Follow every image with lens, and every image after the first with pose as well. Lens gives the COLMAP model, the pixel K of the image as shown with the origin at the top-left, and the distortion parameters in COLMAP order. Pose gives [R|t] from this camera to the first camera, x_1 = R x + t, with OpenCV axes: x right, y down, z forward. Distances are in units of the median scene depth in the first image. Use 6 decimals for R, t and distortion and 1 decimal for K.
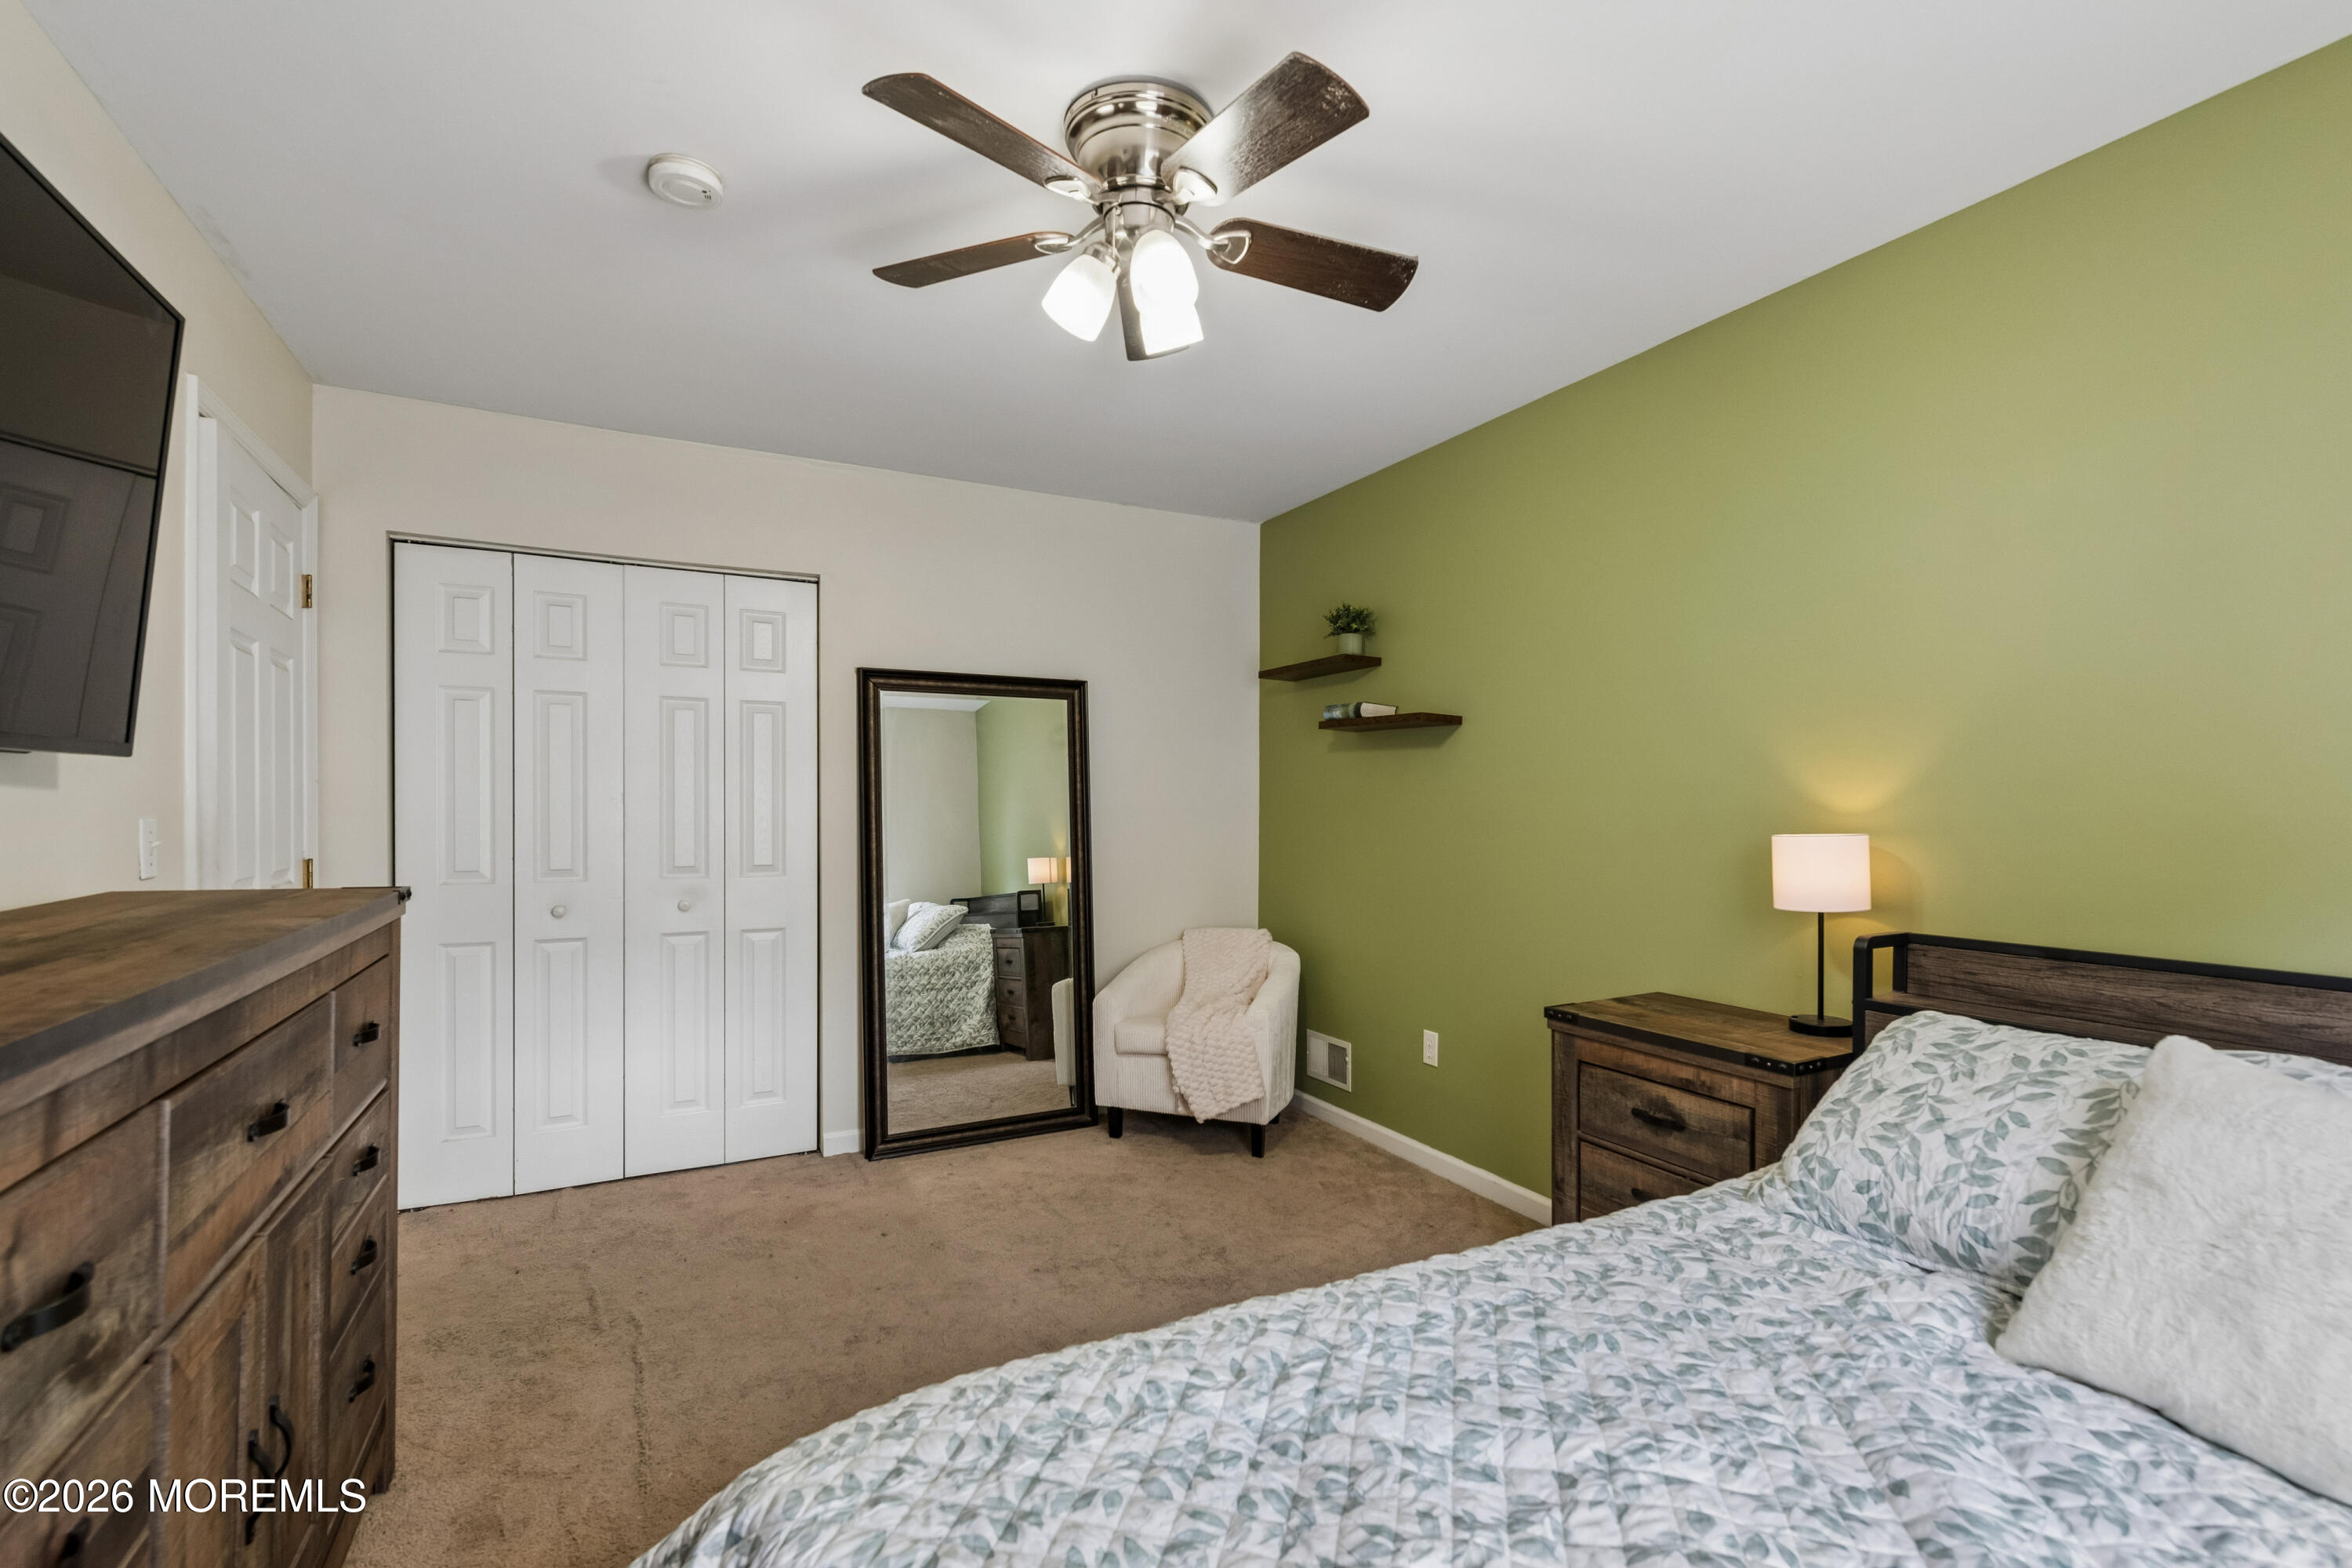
lens RADIAL K [[1038.4, 0, 1170.5], [0, 1038.4, 815.1], [0, 0, 1]] dist [0.000817, 0.000051]
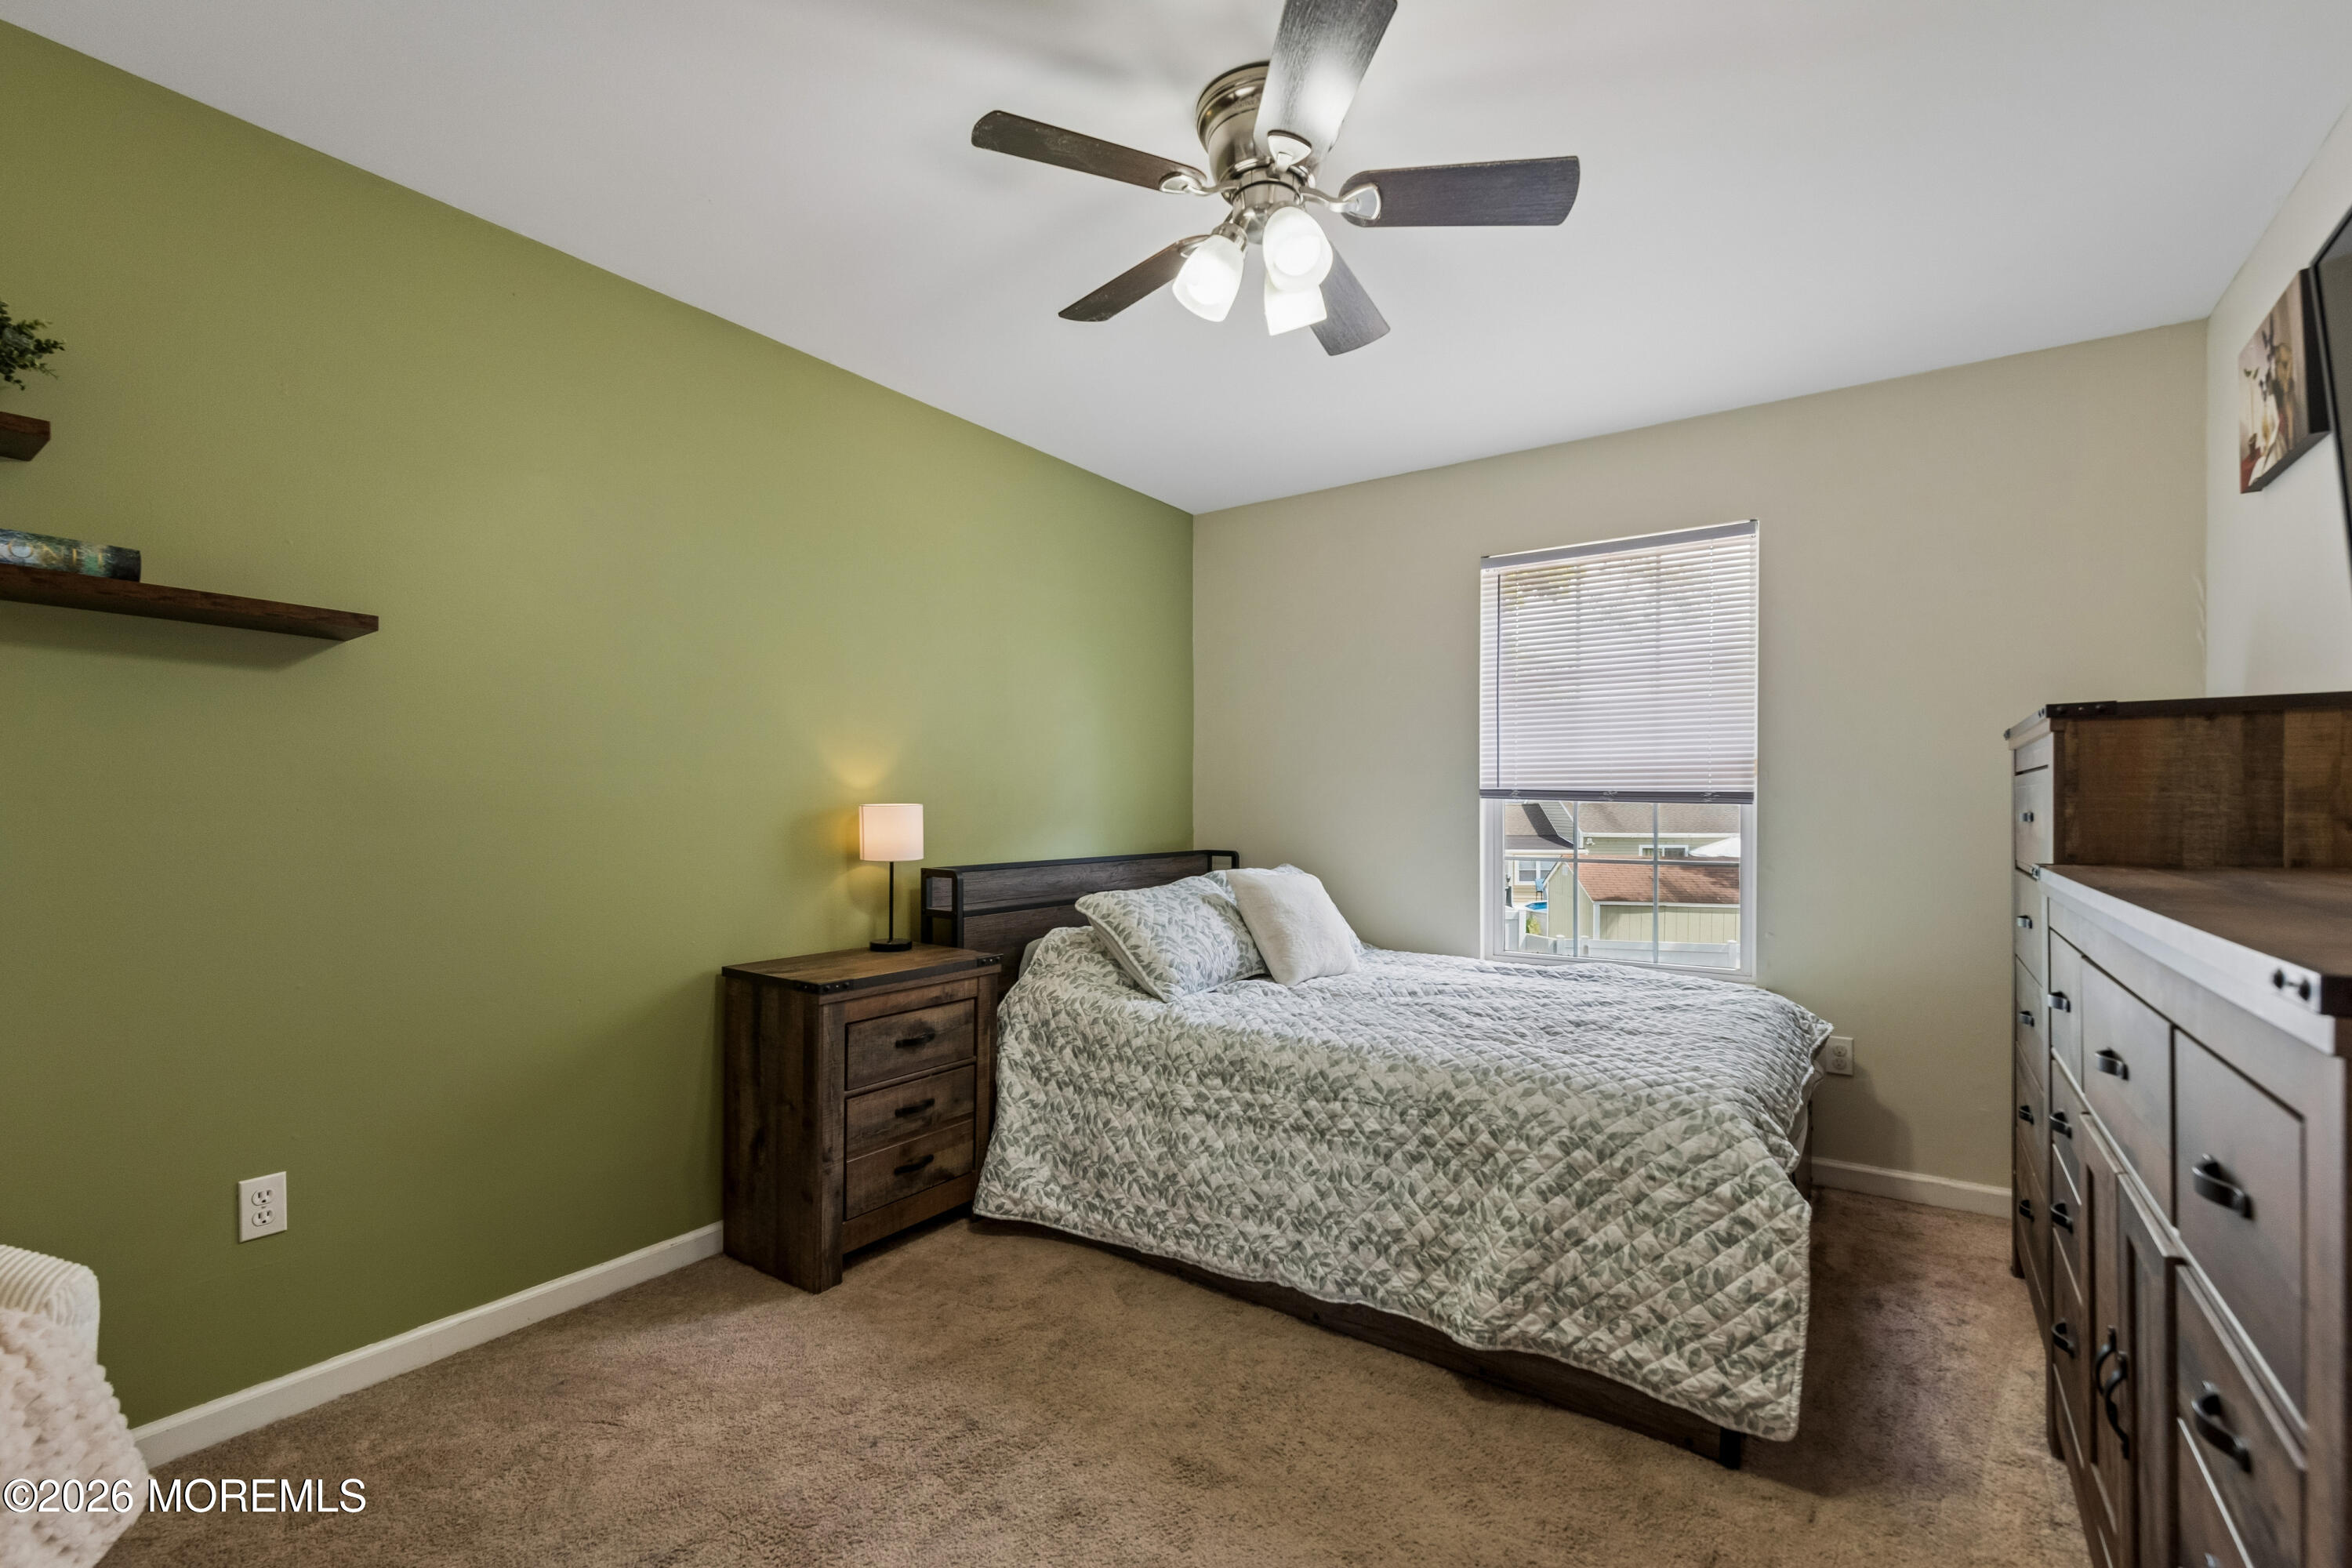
lens RADIAL K [[1038.4, 0, 1170.5], [0, 1038.4, 815.1], [0, 0, 1]] dist [0.000817, 0.000051]
pose [[-0.470073, -0.010535, 0.882565, -0.732071], [0.004972, 0.999881, 0.014583, 0.012963], [-0.882614, 0.011243, -0.469965, 1.286712]]
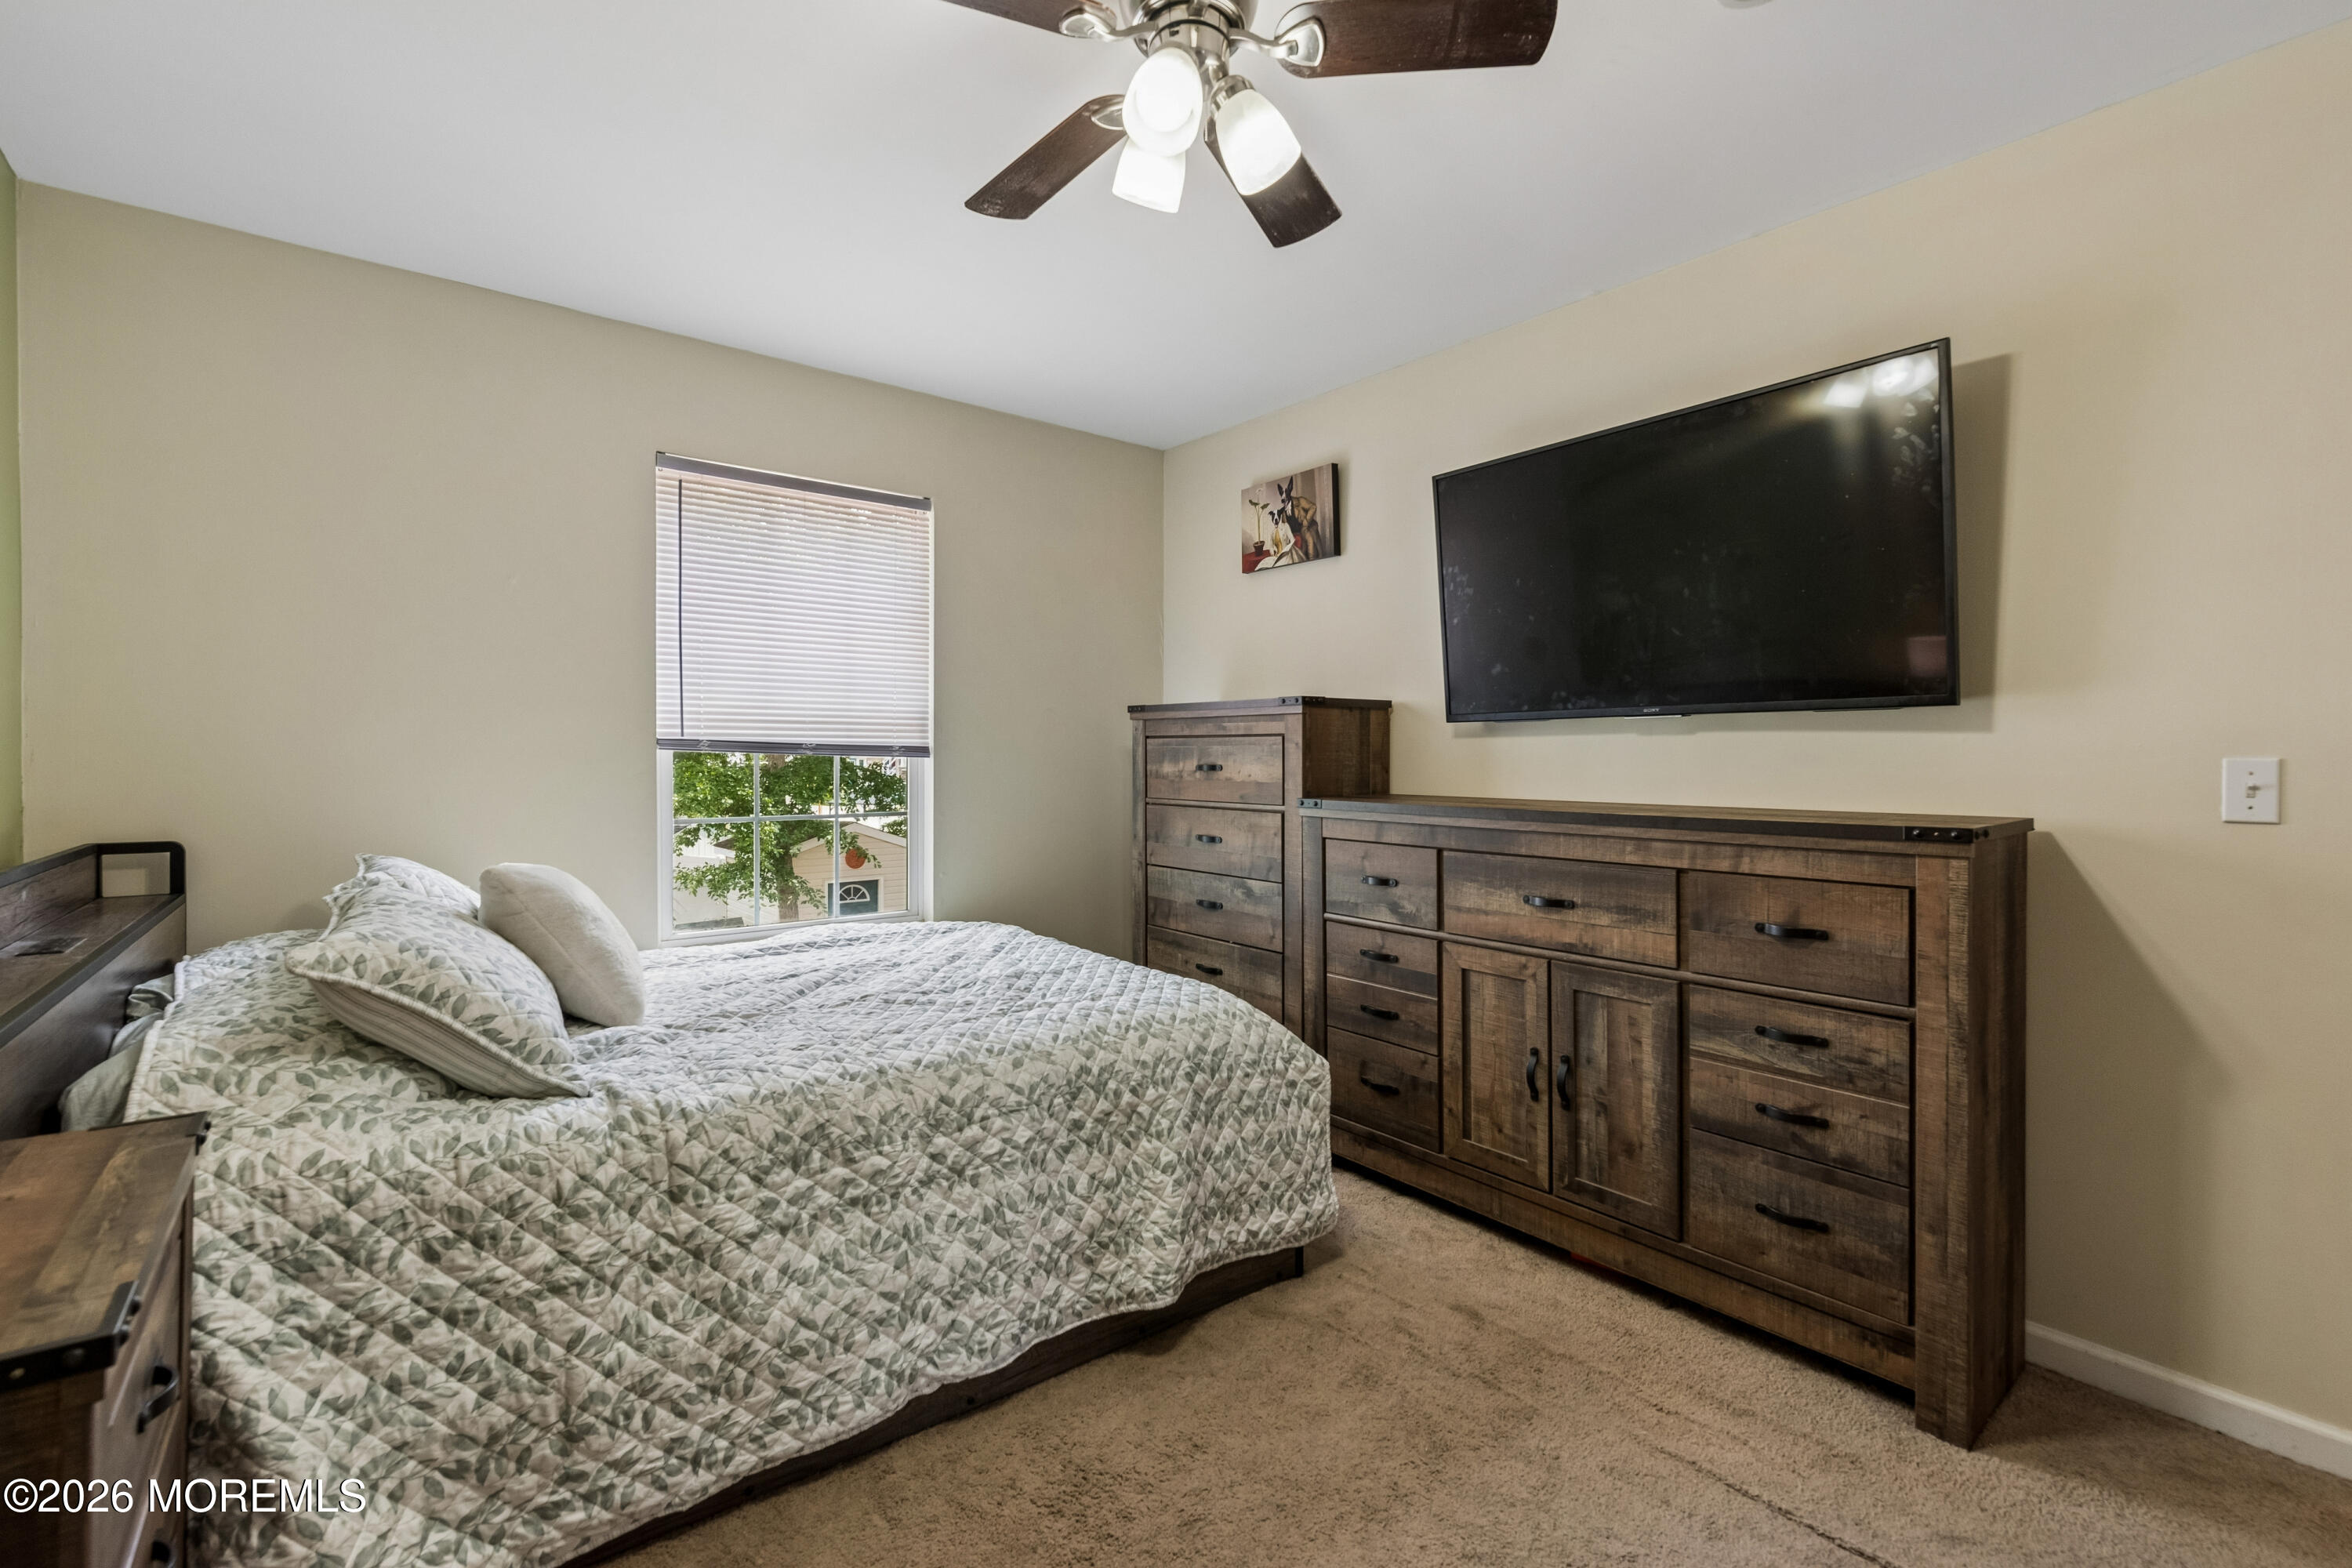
lens RADIAL K [[1022.0, 0, 1188.1], [0, 1022.0, 761.1], [0, 0, 1]] dist [-0.000636, -0.000193]
pose [[-0.978465, -0.003739, -0.206379, 0.113434], [-0.006363, 0.999907, 0.012051, 0.007026], [0.206314, 0.013105, -0.978398, 1.505068]]
